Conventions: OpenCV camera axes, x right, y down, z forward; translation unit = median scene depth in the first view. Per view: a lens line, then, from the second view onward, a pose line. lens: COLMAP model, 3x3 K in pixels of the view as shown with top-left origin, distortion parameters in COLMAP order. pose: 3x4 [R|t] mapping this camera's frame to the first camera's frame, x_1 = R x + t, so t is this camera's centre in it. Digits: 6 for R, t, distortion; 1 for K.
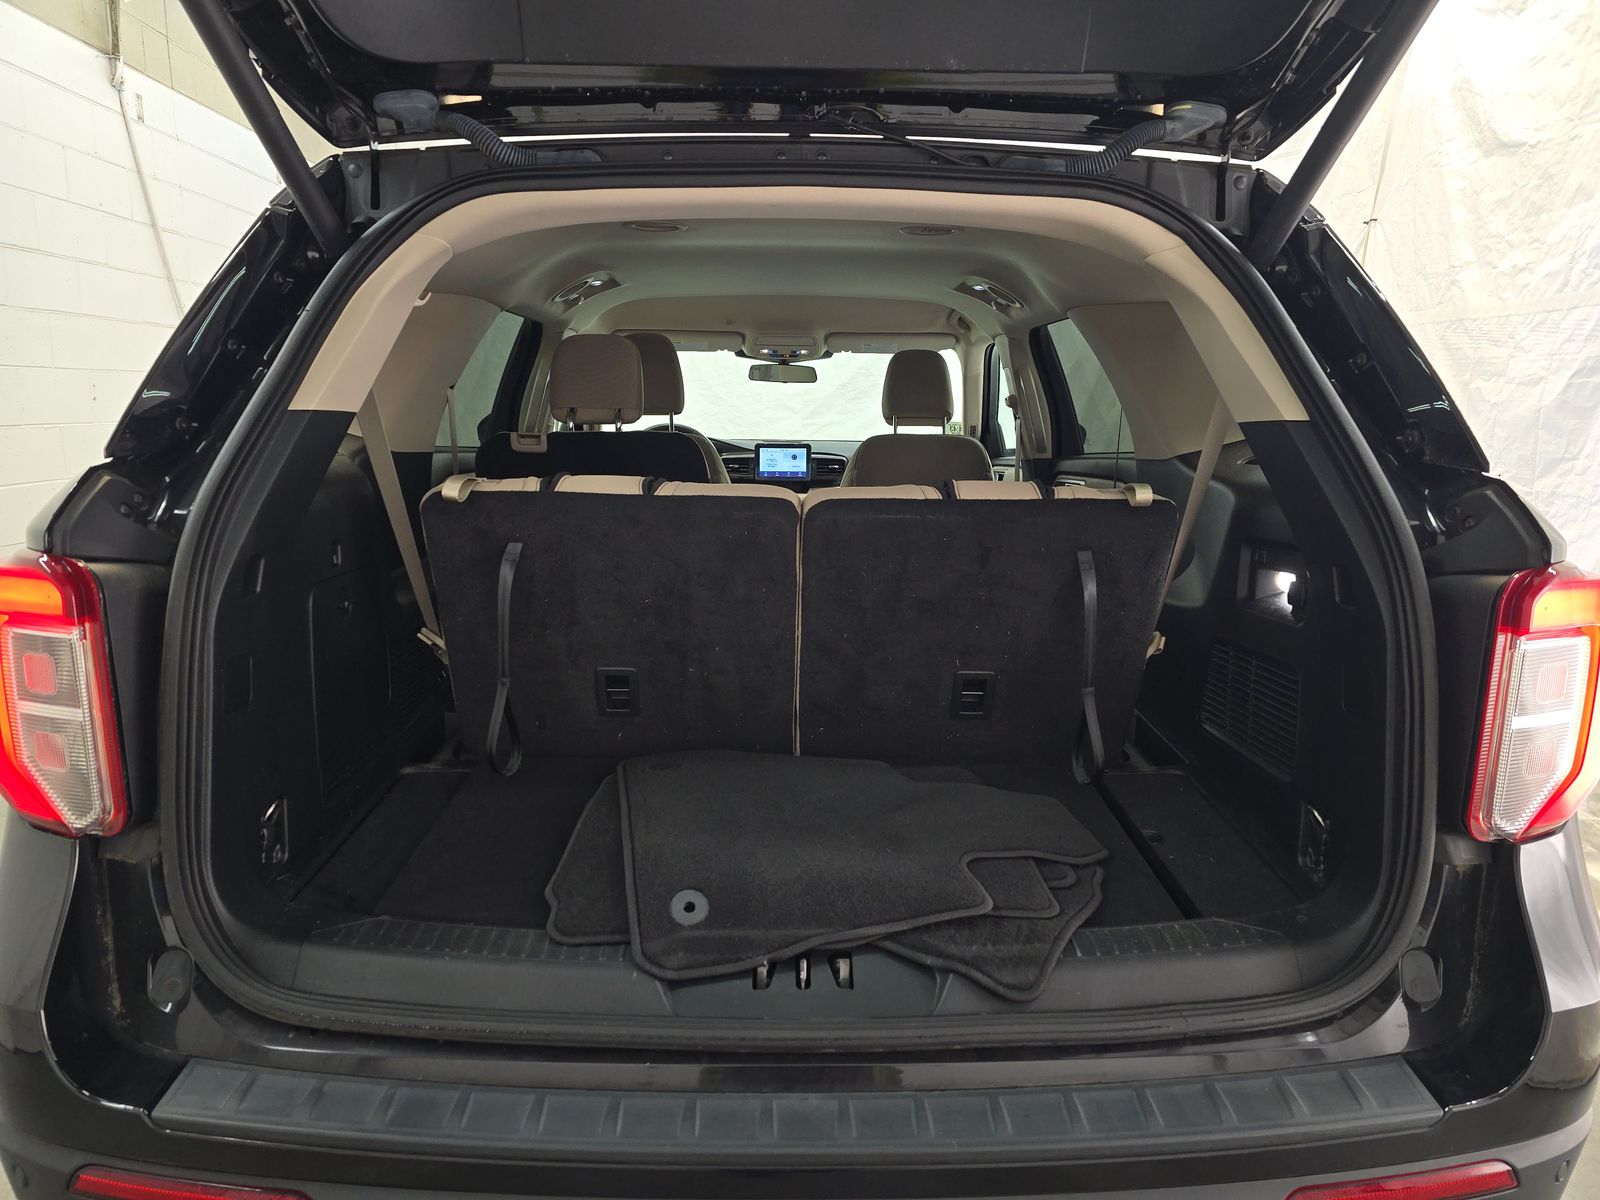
lens RADIAL K [[1076.1, 0, 800.0], [0, 1076.1, 600.0], [0, 0, 1]] dist [0.038788, -0.034398]
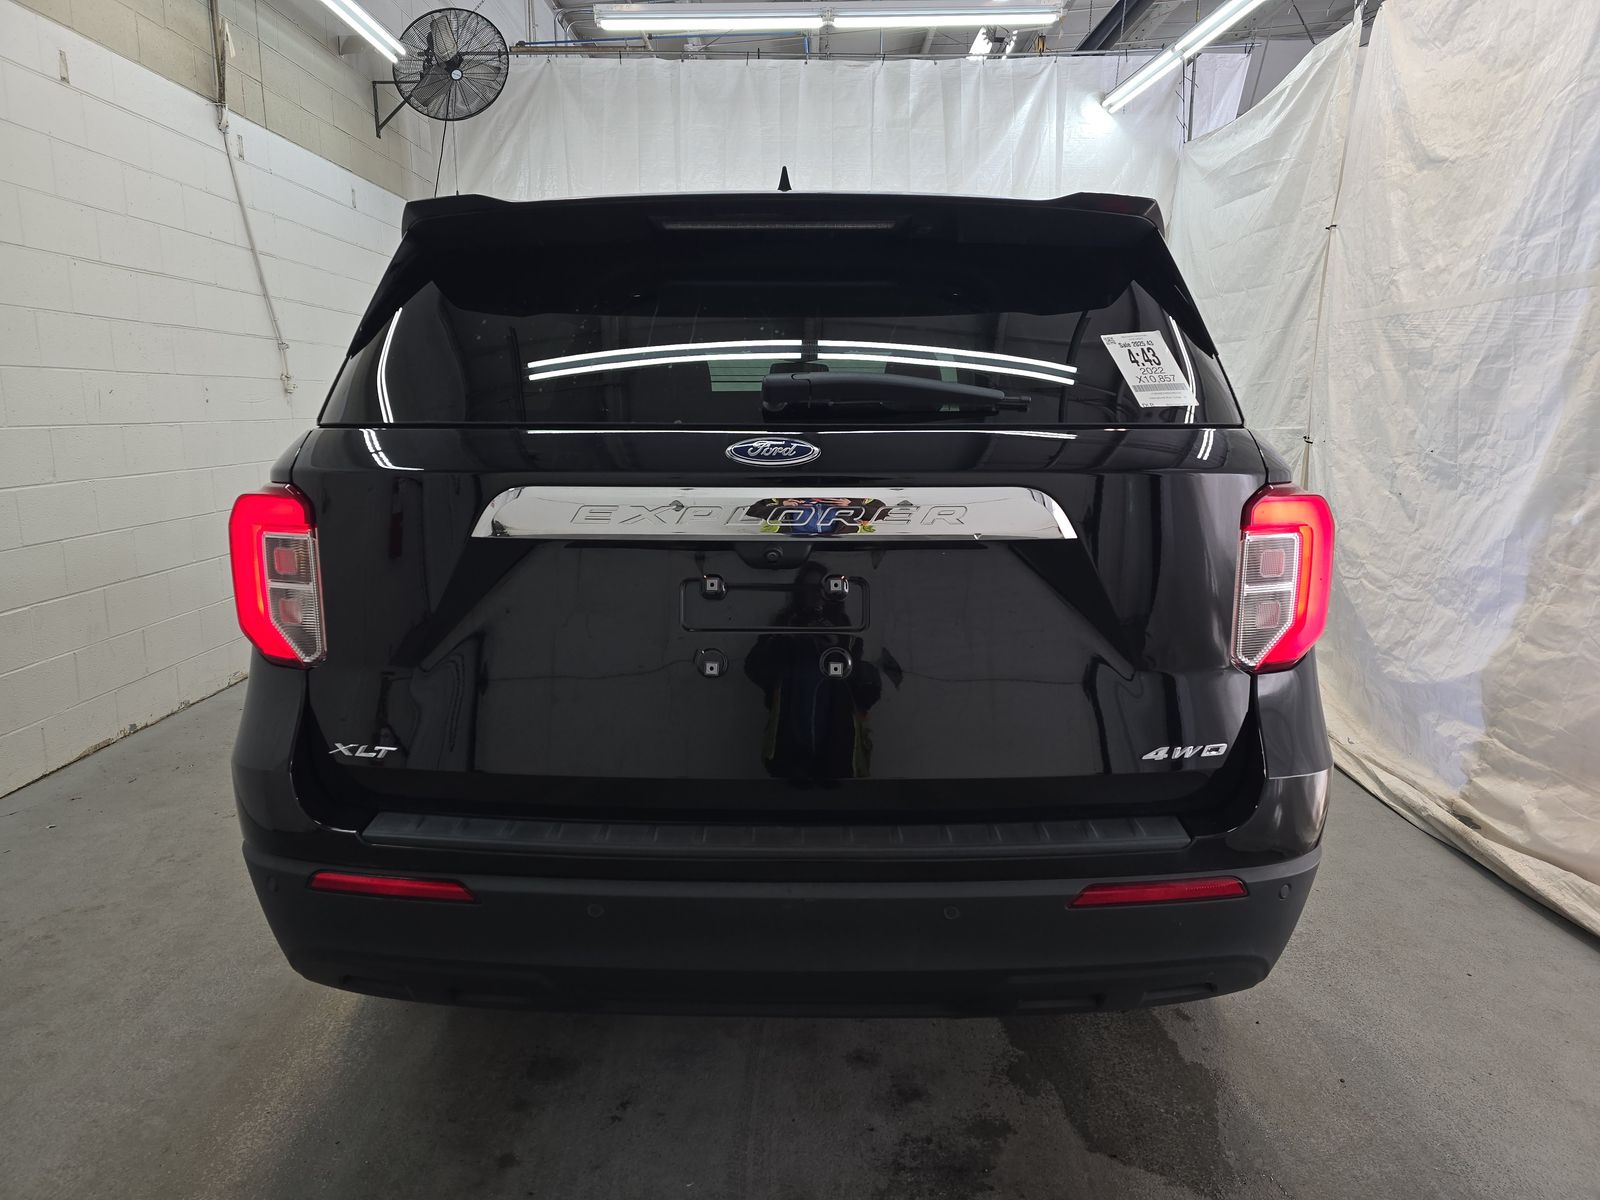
lens RADIAL K [[1076.1, 0, 800.0], [0, 1076.1, 600.0], [0, 0, 1]] dist [0.038788, -0.034398]
pose [[0.999269, -0.005256, -0.037872, 0.031200], [0.005189, 0.999985, -0.001872, 0.040995], [0.037881, 0.001674, 0.999281, -0.166412]]
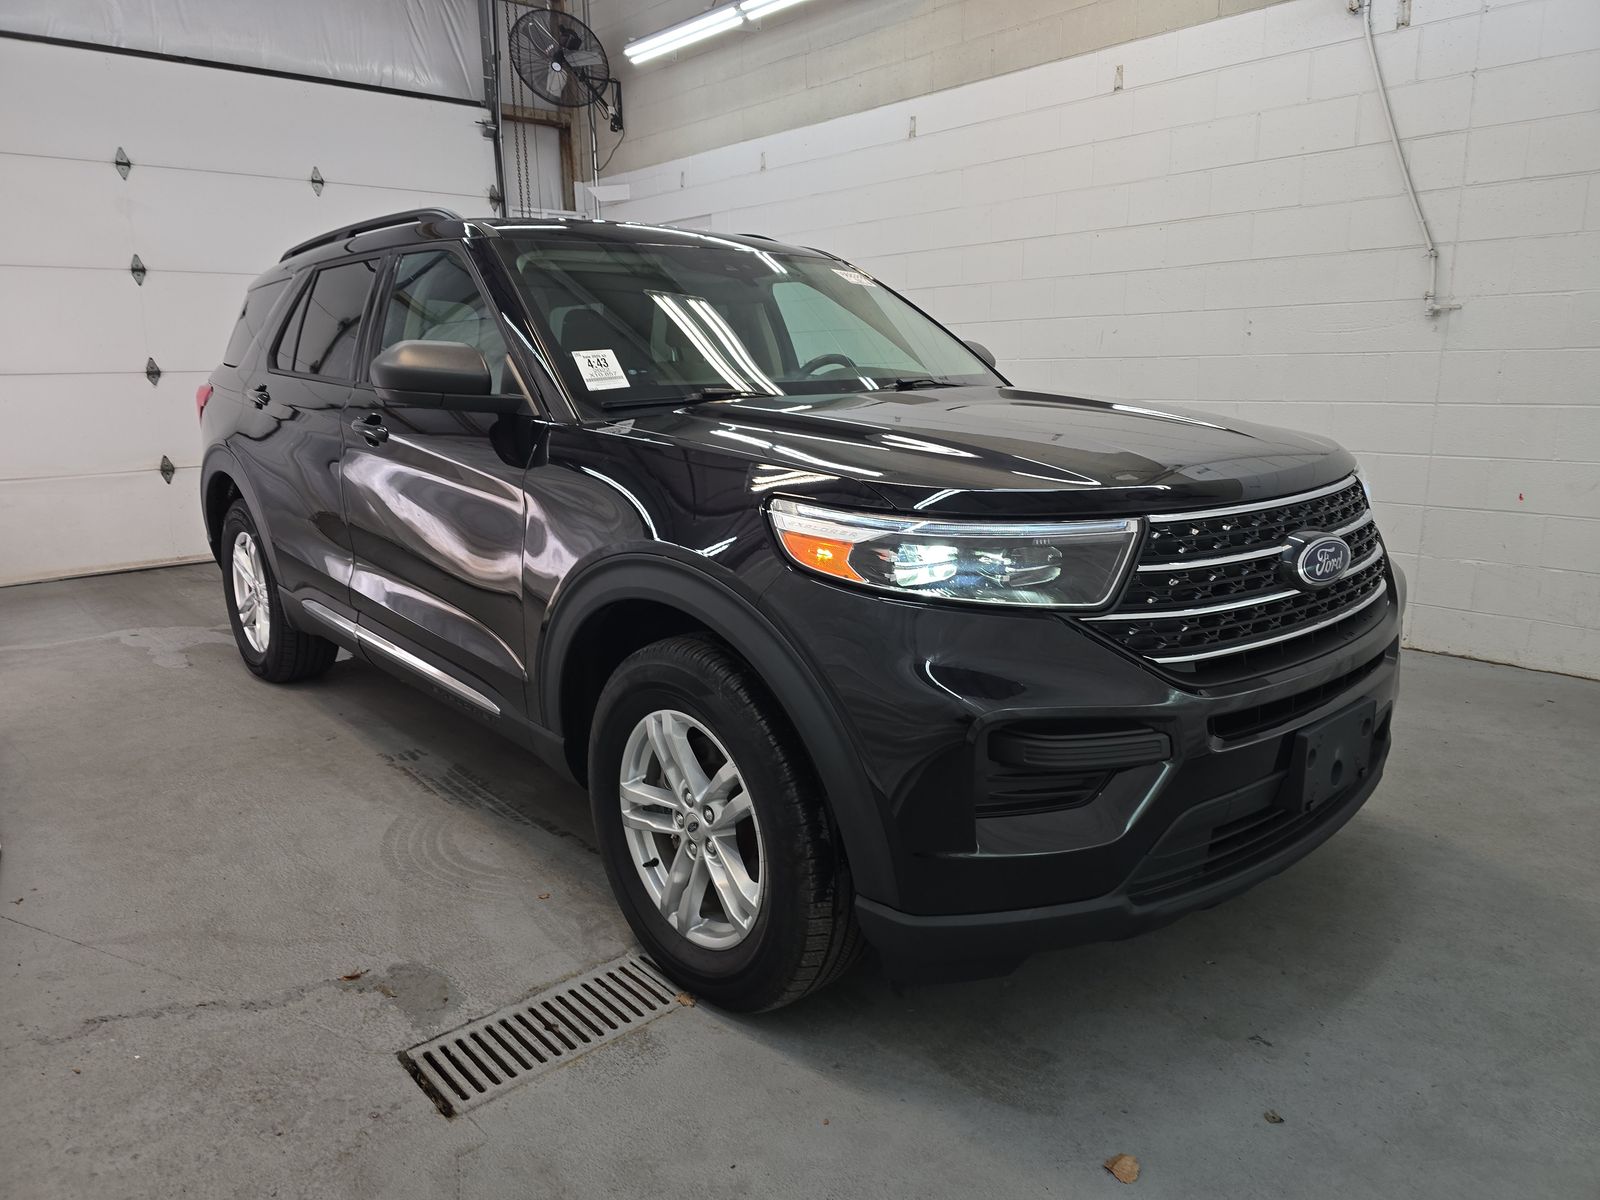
lens RADIAL K [[1070.7, 0, 800.0], [0, 1070.7, 600.0], [0, 0, 1]] dist [0.040160, -0.006826]
pose [[-0.762345, 0.142836, -0.631212, 0.611304], [-0.108626, 0.933262, 0.342379, -0.333570], [0.637990, 0.329576, -0.695951, 2.017211]]
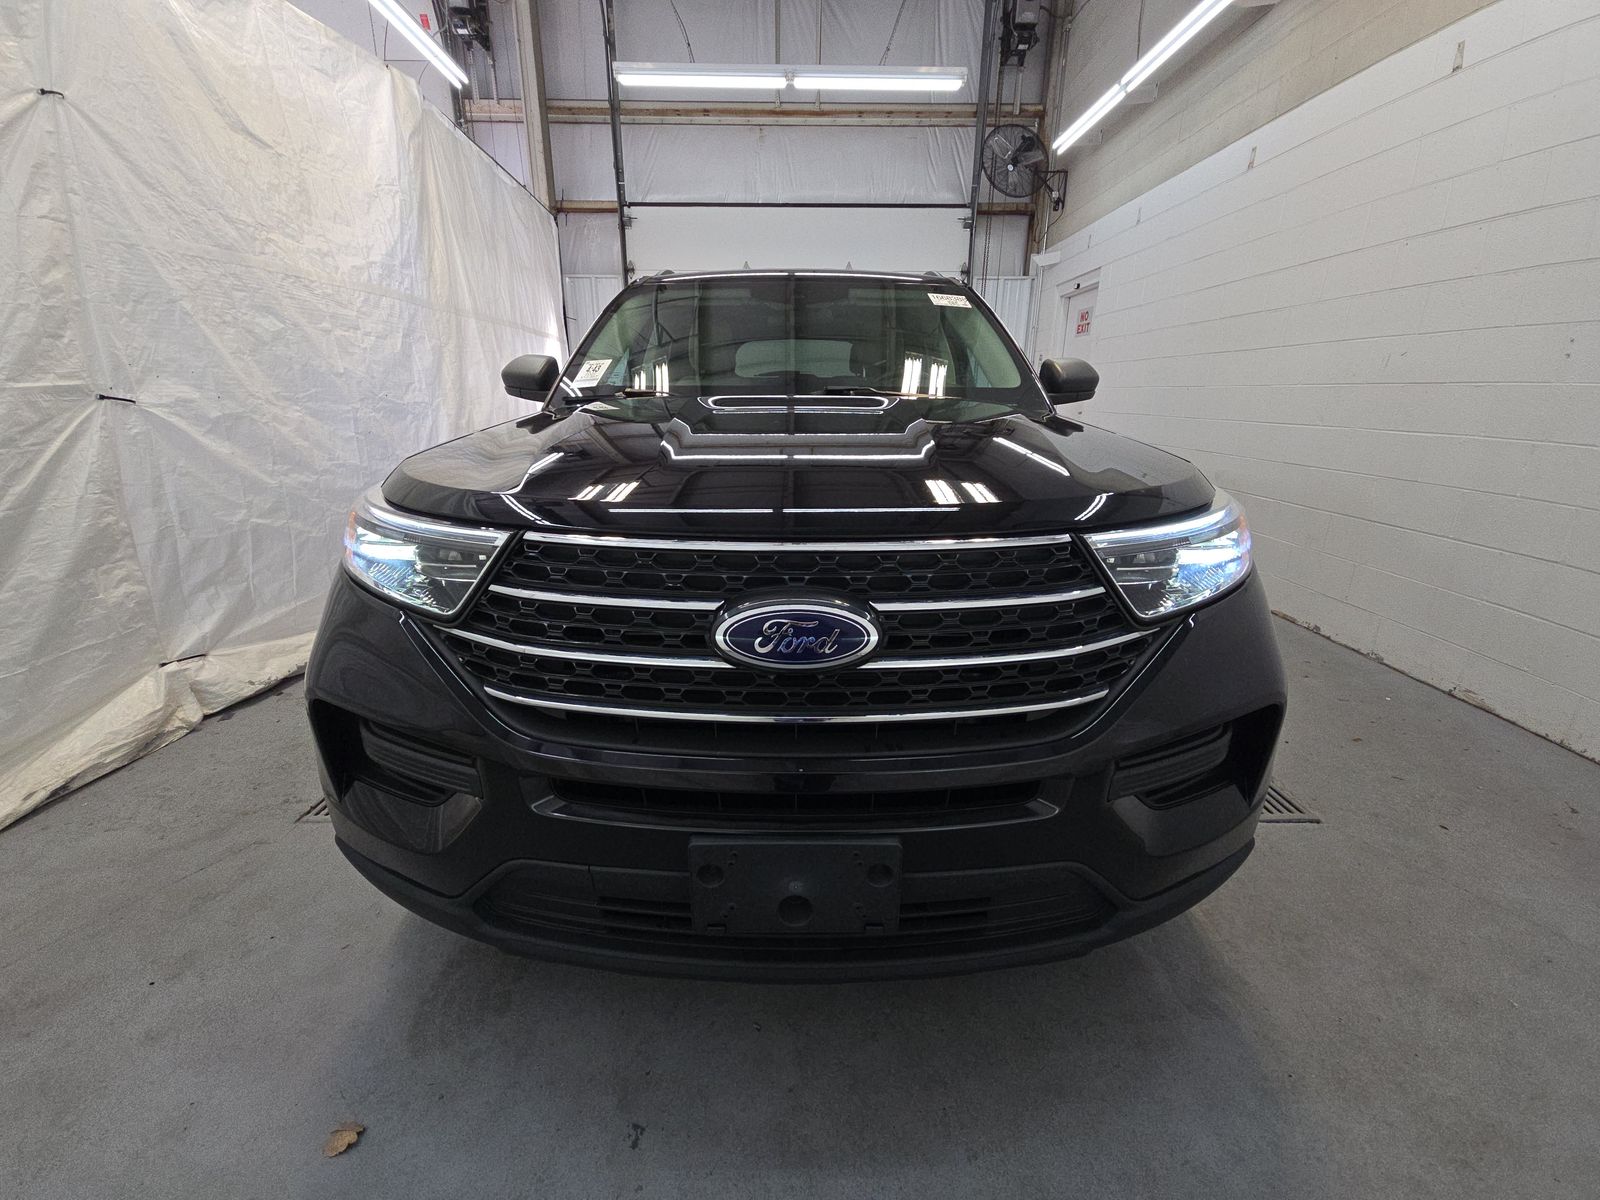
lens RADIAL K [[642.8, 0, 800.0], [0, 642.8, 600.0], [0, 0, 1]] dist [0.019289, -0.016563]
pose [[-0.999680, -0.021682, 0.013055, -0.032778], [-0.012979, 0.882026, 0.471022, -0.313235], [-0.021727, 0.470701, -0.882025, 1.997488]]
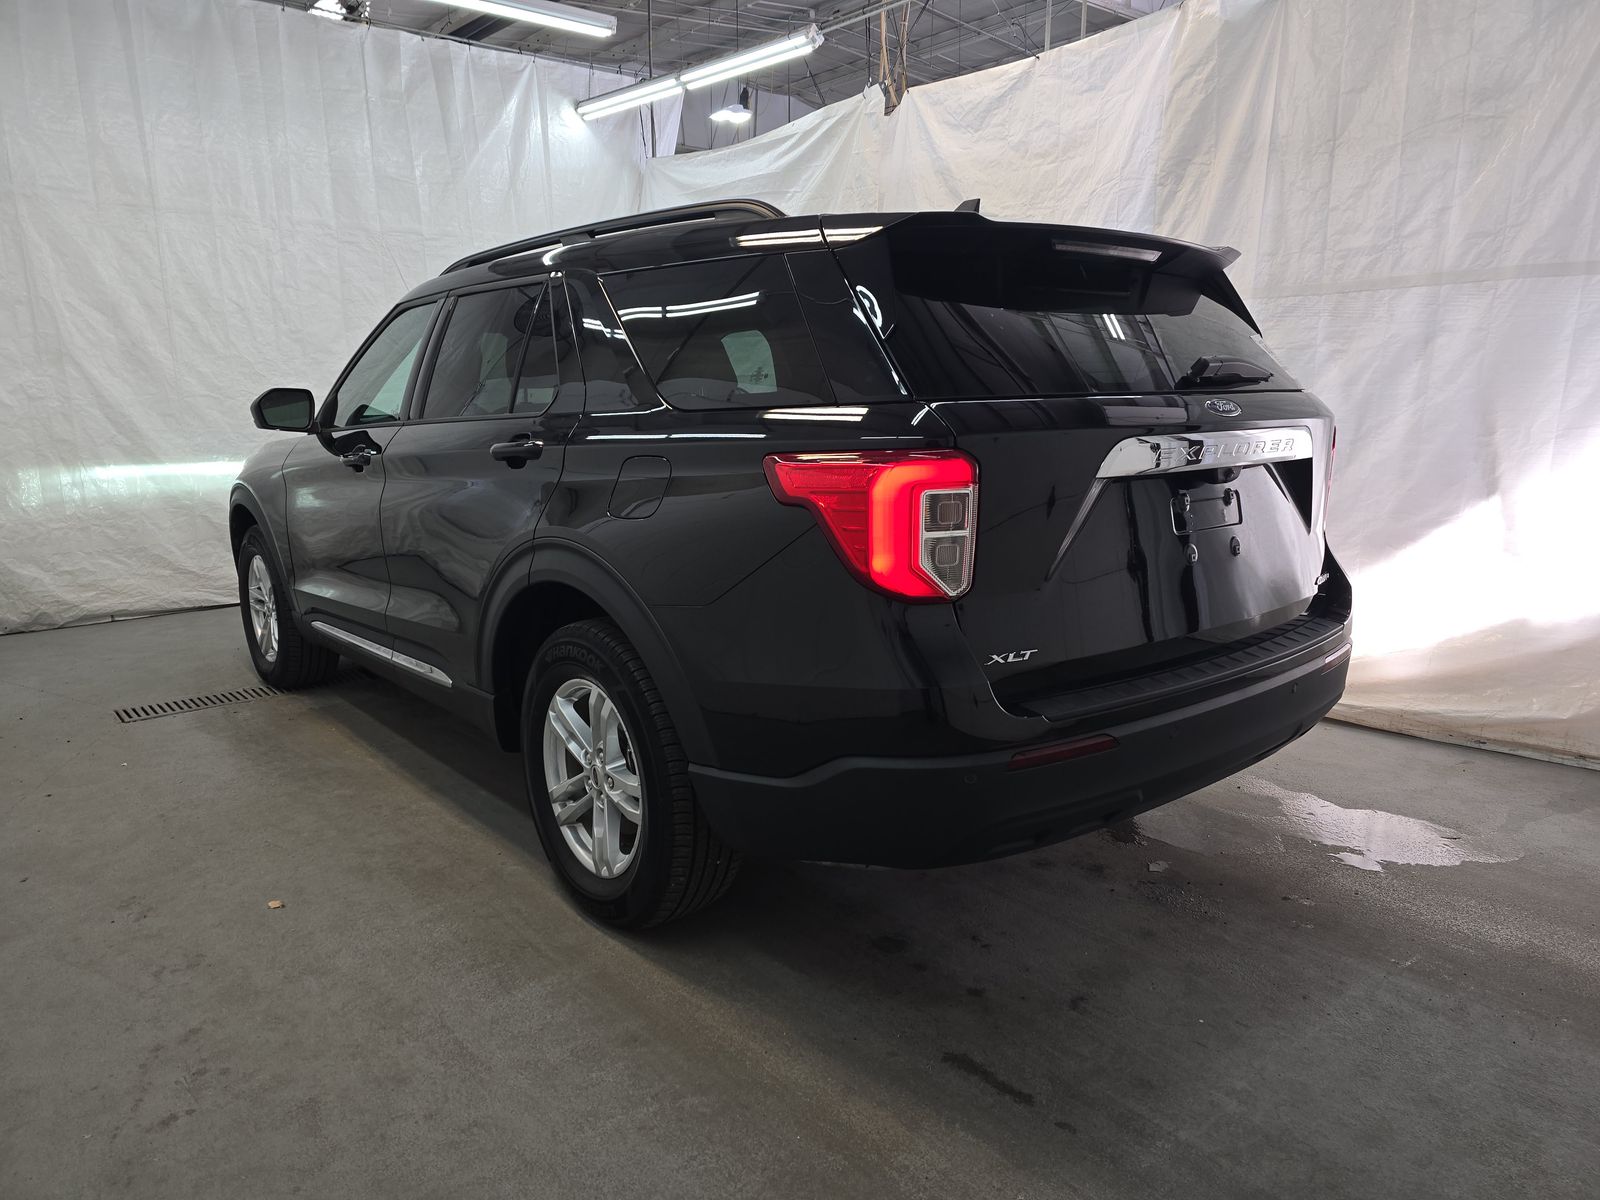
lens RADIAL K [[1075.1, 0, 804.6], [0, 1075.1, 595.3], [0, 0, 1]] dist [0.029280, -0.005303]
pose [[0.781084, -0.135165, 0.609622, -0.644899], [0.128106, 0.990211, 0.055412, 0.023495], [-0.611144, 0.034814, 0.790753, -0.097757]]
